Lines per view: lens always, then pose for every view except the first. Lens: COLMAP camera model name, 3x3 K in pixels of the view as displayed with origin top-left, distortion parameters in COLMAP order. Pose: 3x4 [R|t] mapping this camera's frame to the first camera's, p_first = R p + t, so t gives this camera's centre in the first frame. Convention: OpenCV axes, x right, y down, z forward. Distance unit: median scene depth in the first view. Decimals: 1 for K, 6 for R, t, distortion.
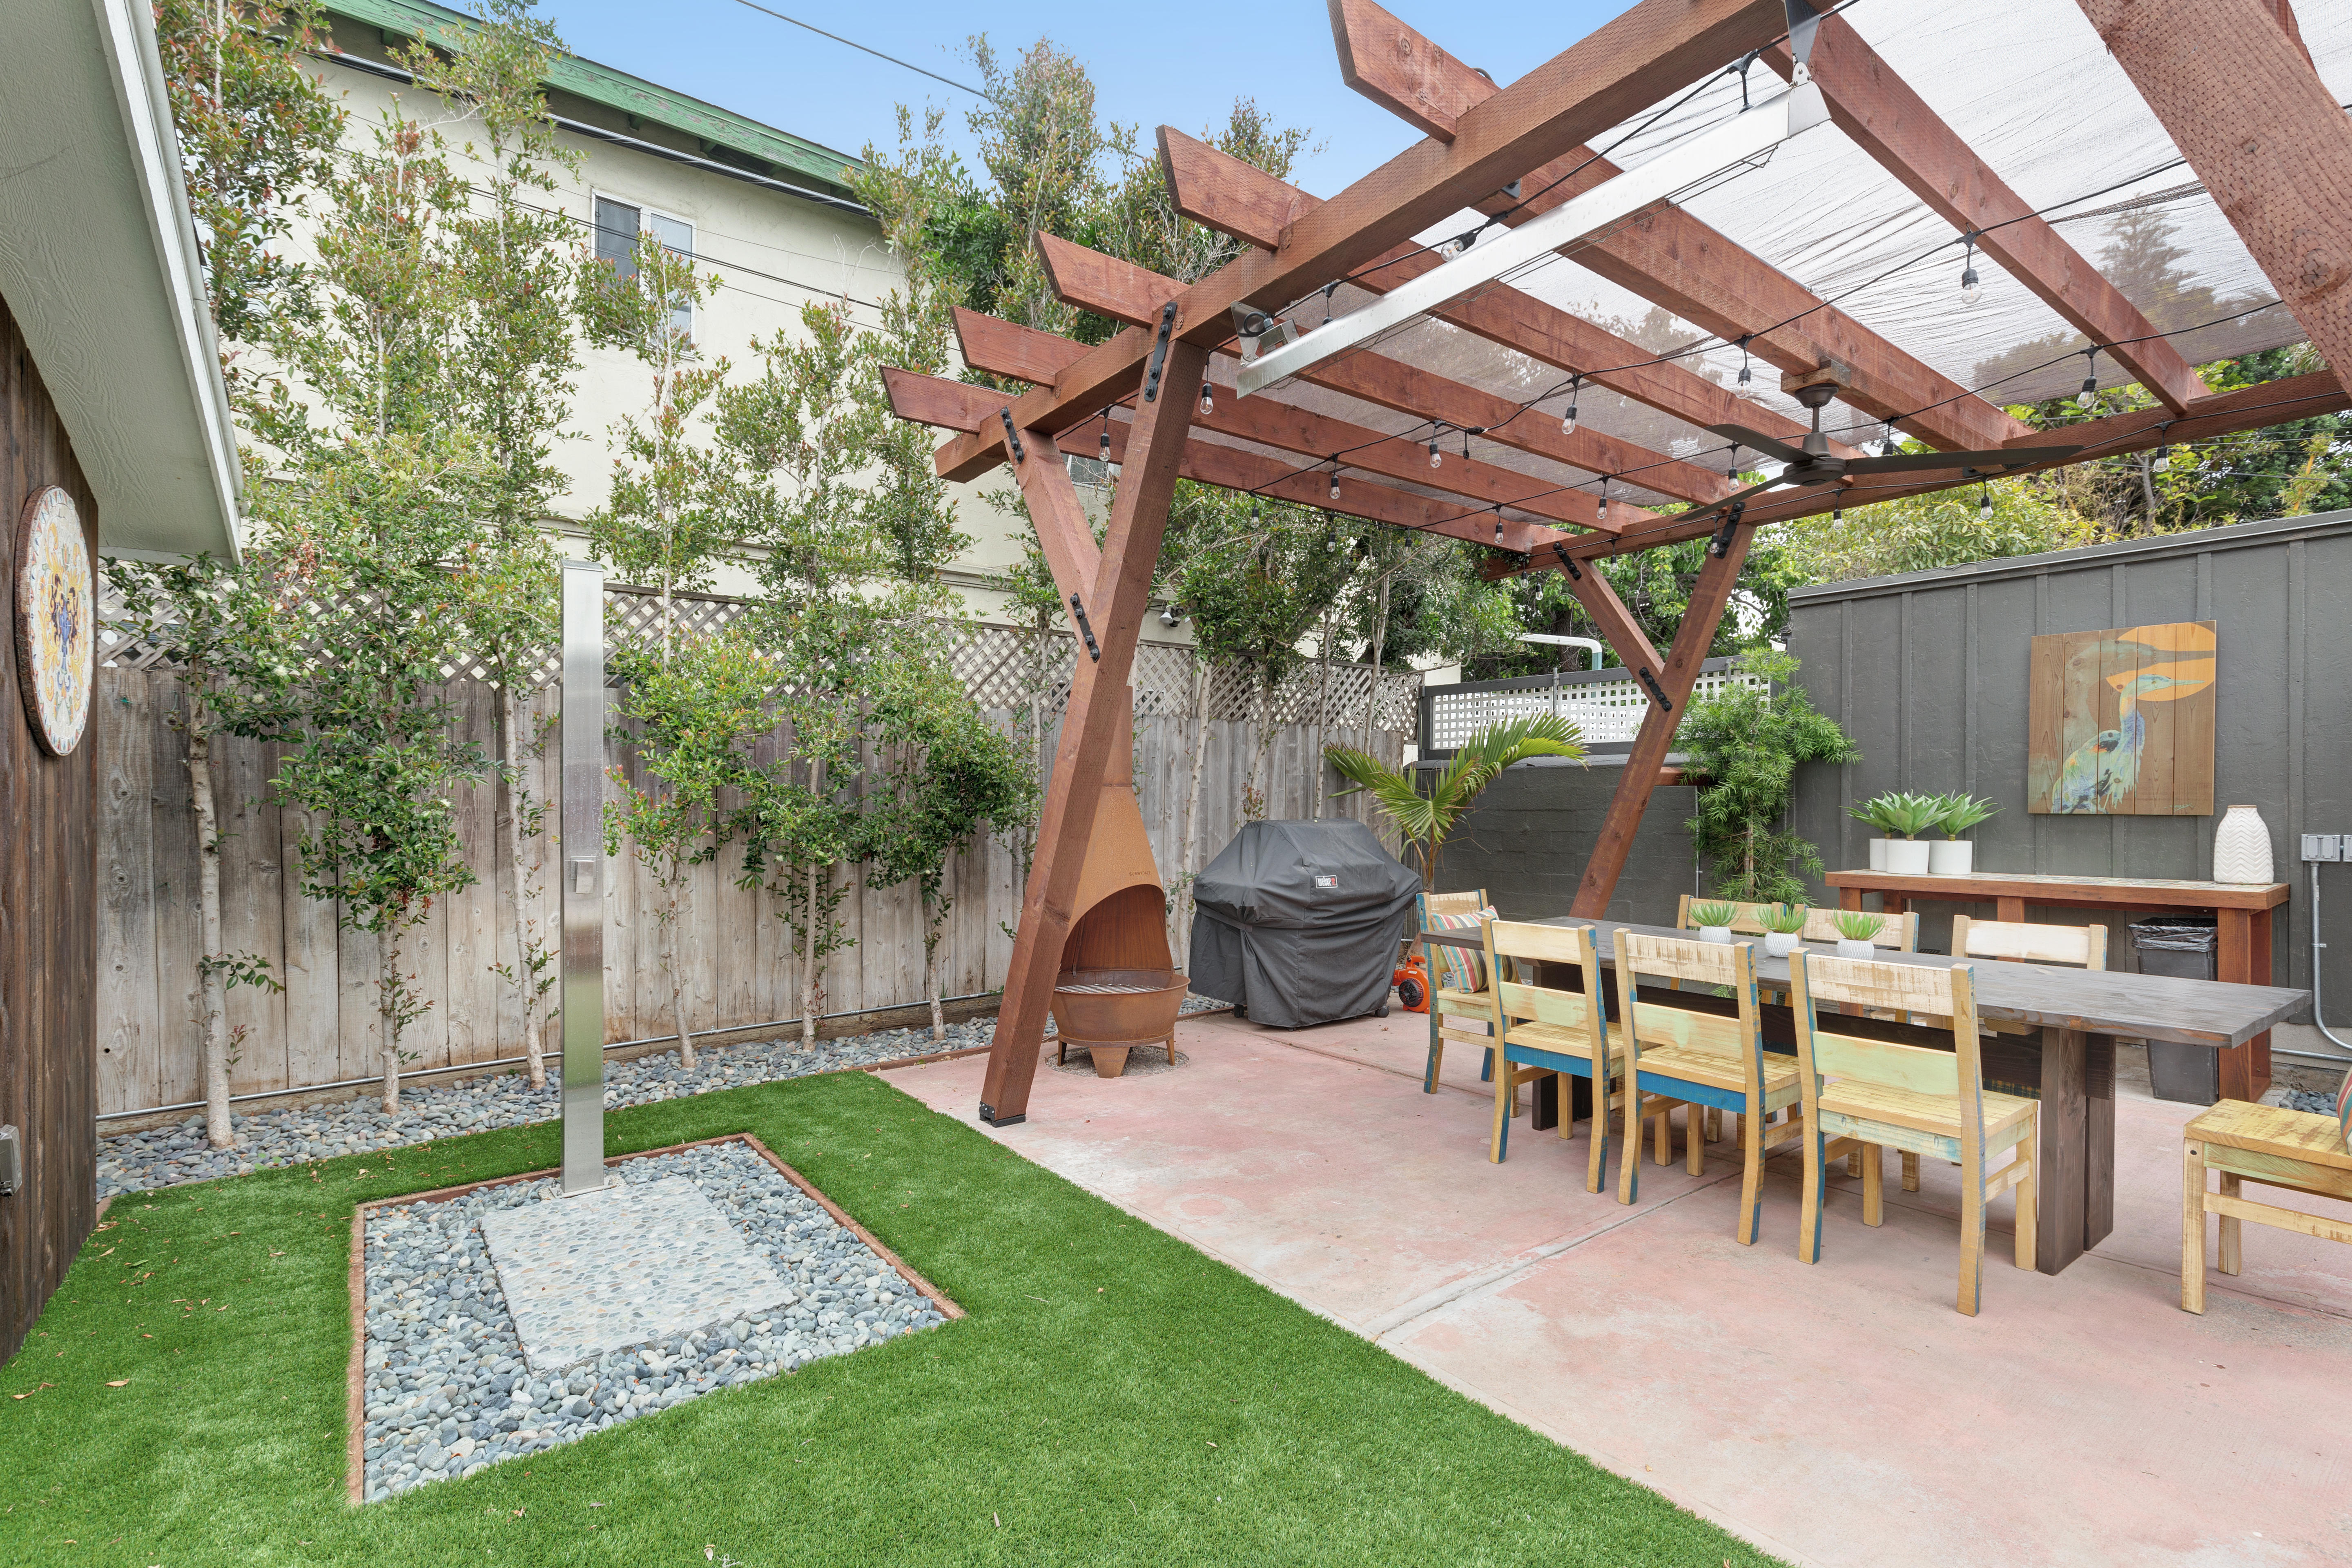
lens RADIAL K [[1099.9, 0, 1169.5], [0, 1099.9, 784.6], [0, 0, 1]] dist [0.010390, -0.001505]
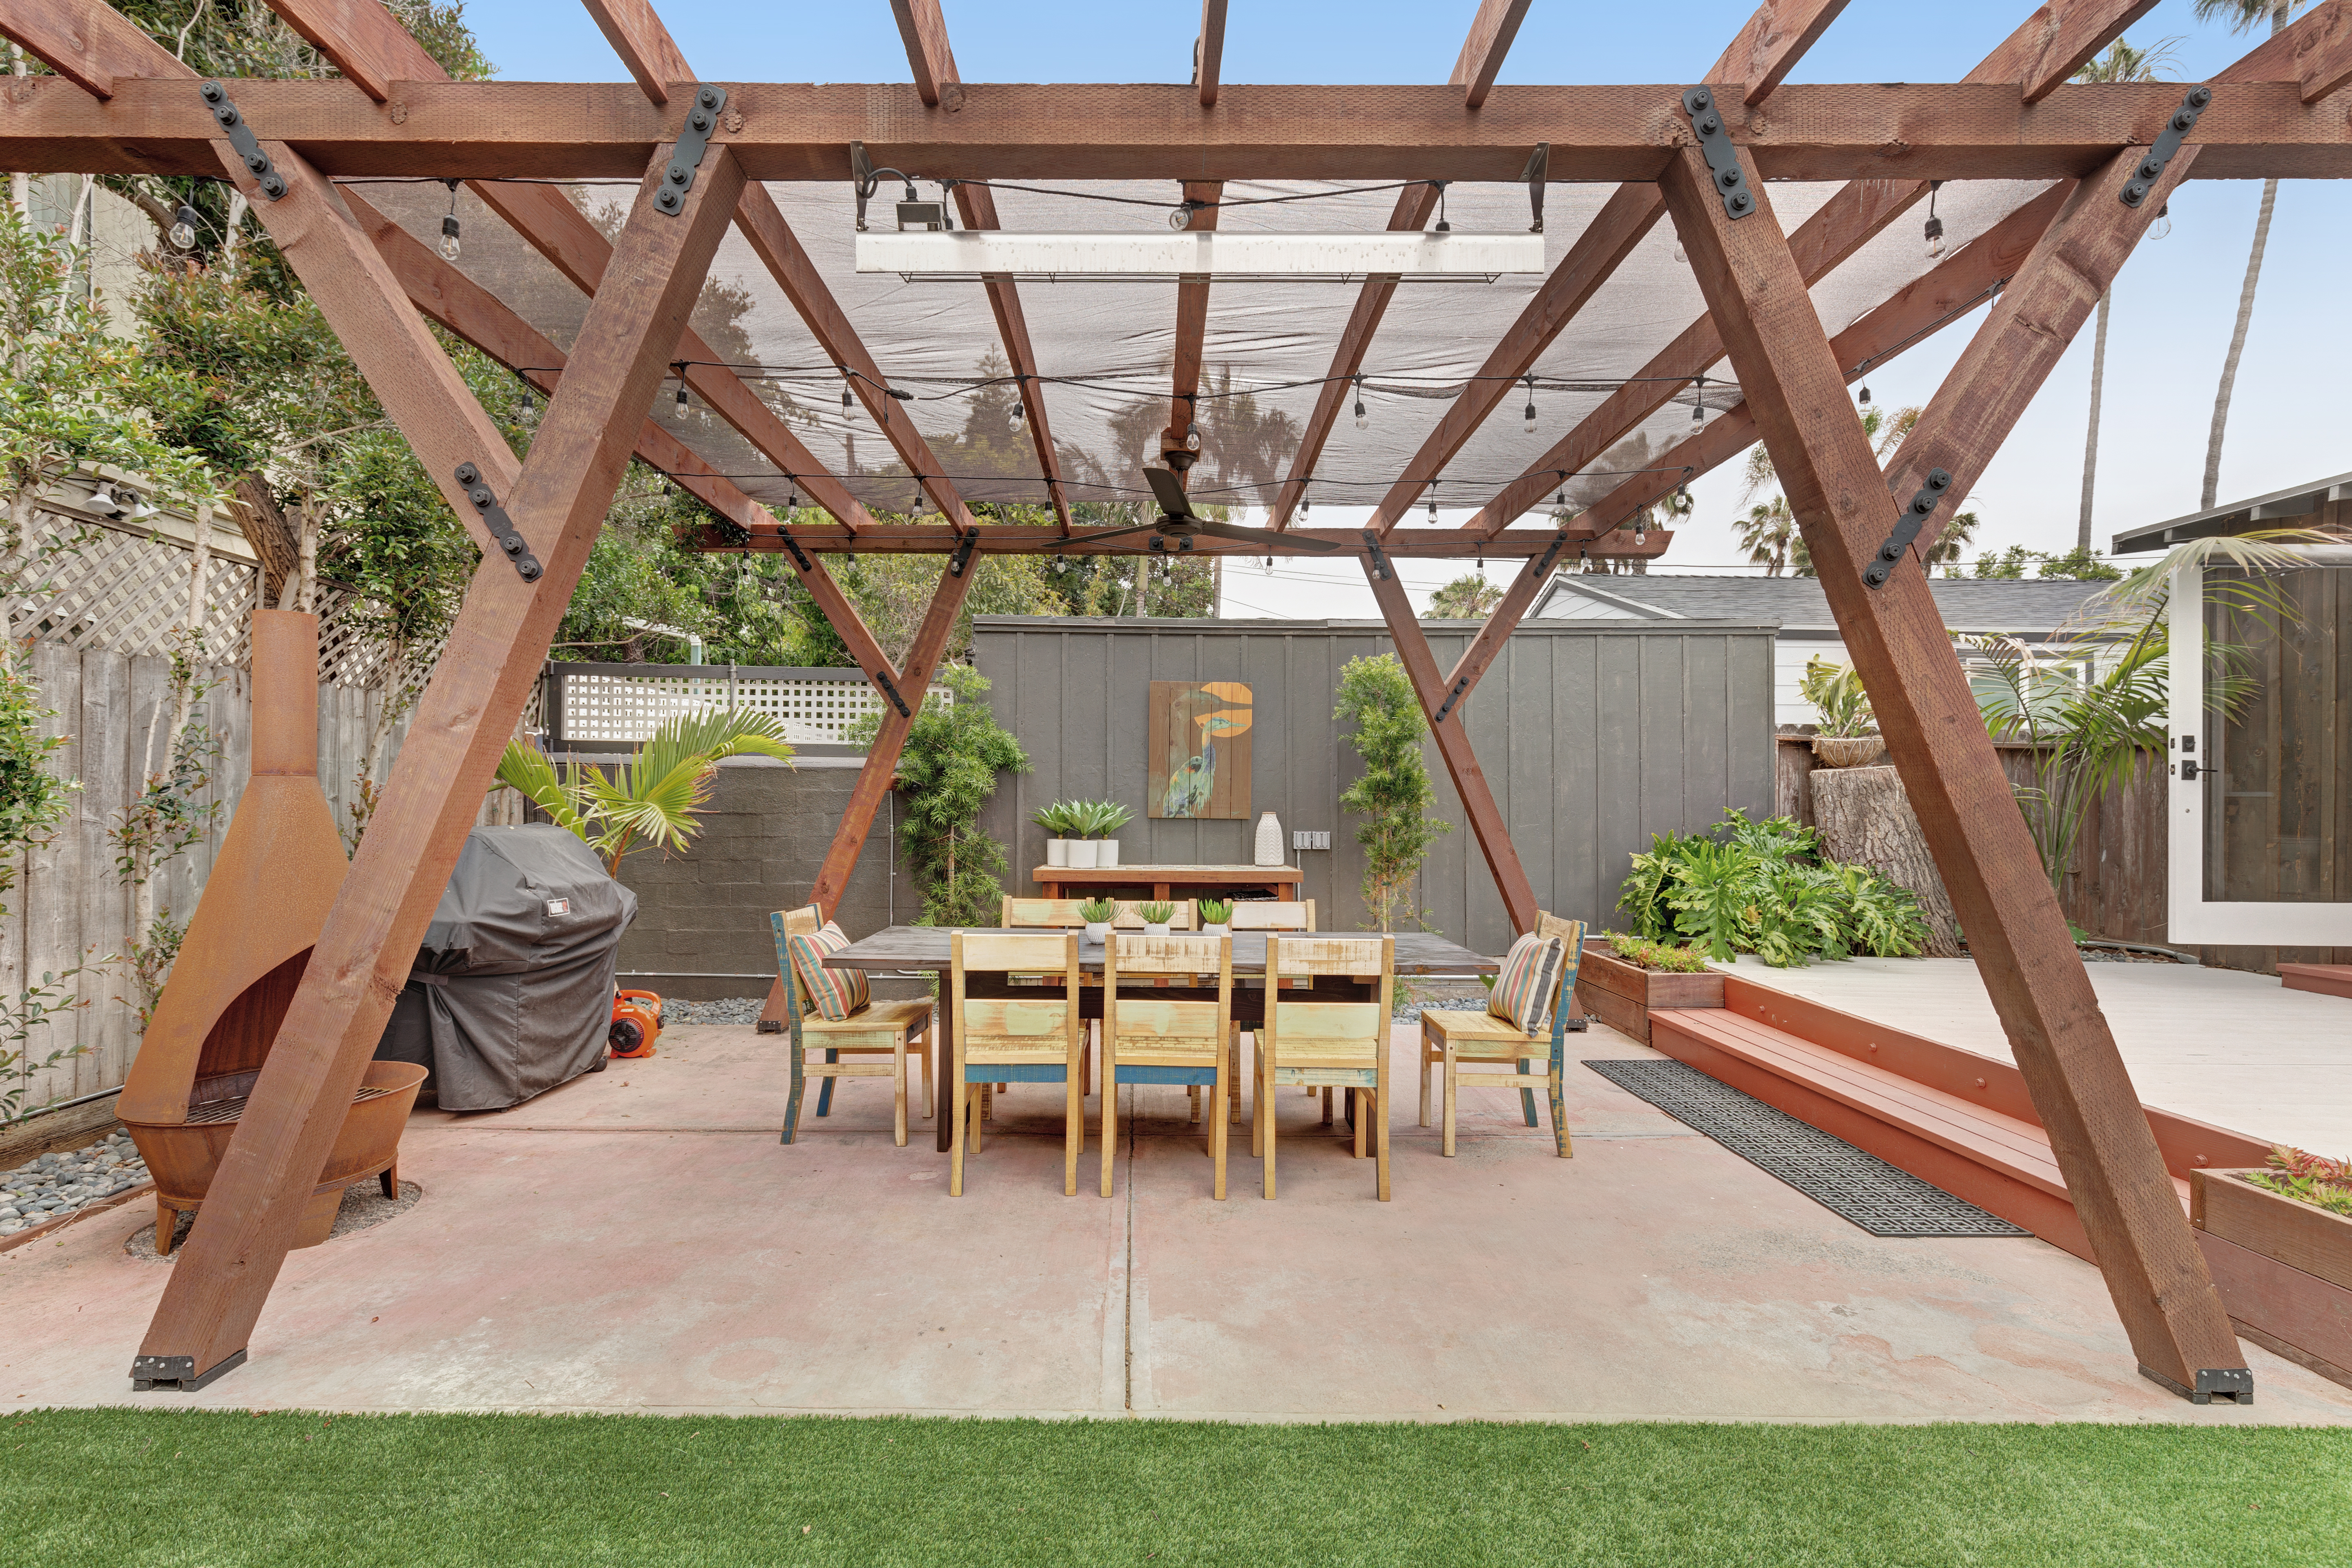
lens RADIAL K [[1099.8, 0, 1174.5], [0, 1099.8, 800.2], [0, 0, 1]] dist [0.010390, -0.001505]
pose [[0.592222, 0.012280, 0.805681, -0.256169], [-0.022074, 0.999756, 0.000988, 0.004060], [-0.805472, -0.018370, 0.592349, 0.229011]]
